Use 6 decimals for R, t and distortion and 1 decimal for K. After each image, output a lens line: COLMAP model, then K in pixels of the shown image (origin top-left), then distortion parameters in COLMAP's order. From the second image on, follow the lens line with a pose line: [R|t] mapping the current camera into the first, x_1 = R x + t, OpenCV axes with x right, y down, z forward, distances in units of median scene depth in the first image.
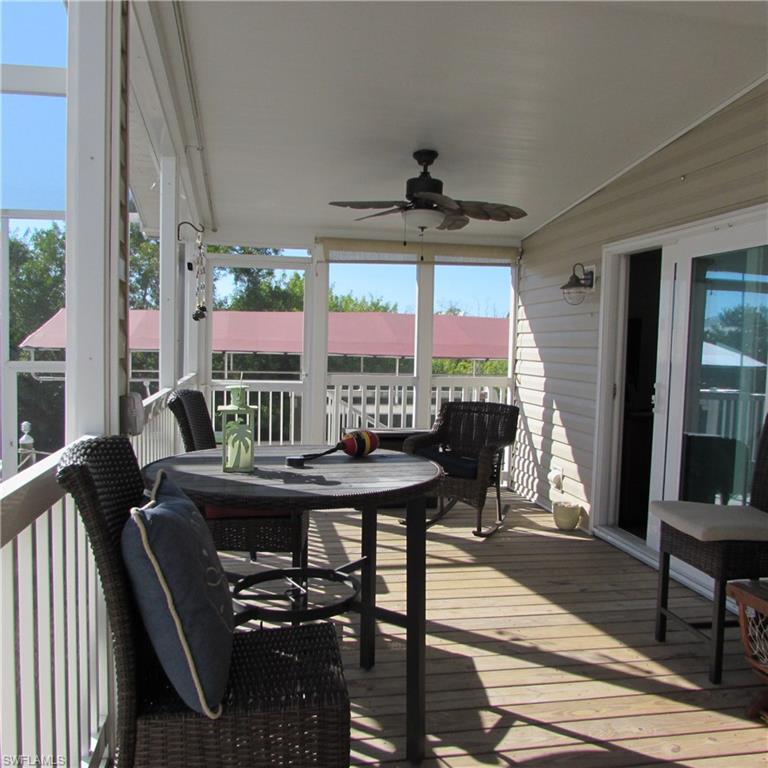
lens RADIAL K [[724.7, 0, 382.0], [0, 724.7, 382.6], [0, 0, 1]] dist [-0.027772, 0.000000]
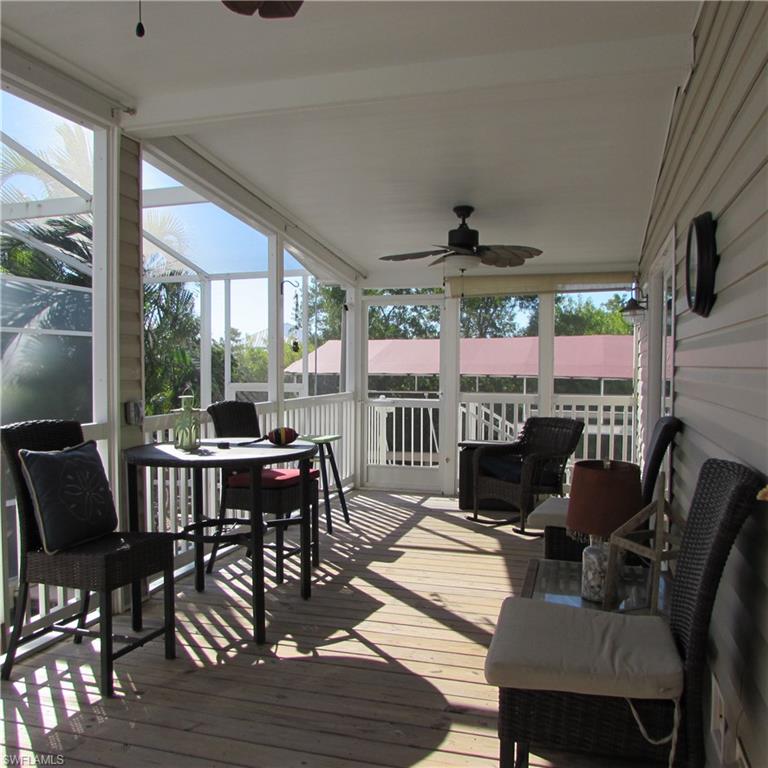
lens RADIAL K [[724.7, 0, 384.1], [0, 724.7, 388.5], [0, 0, 1]] dist [-0.027772, 0.000000]
pose [[0.889794, -0.003968, -0.456345, 0.558882], [-0.007201, 0.999716, -0.022733, 0.012696], [0.456305, 0.023514, 0.889513, -0.142737]]
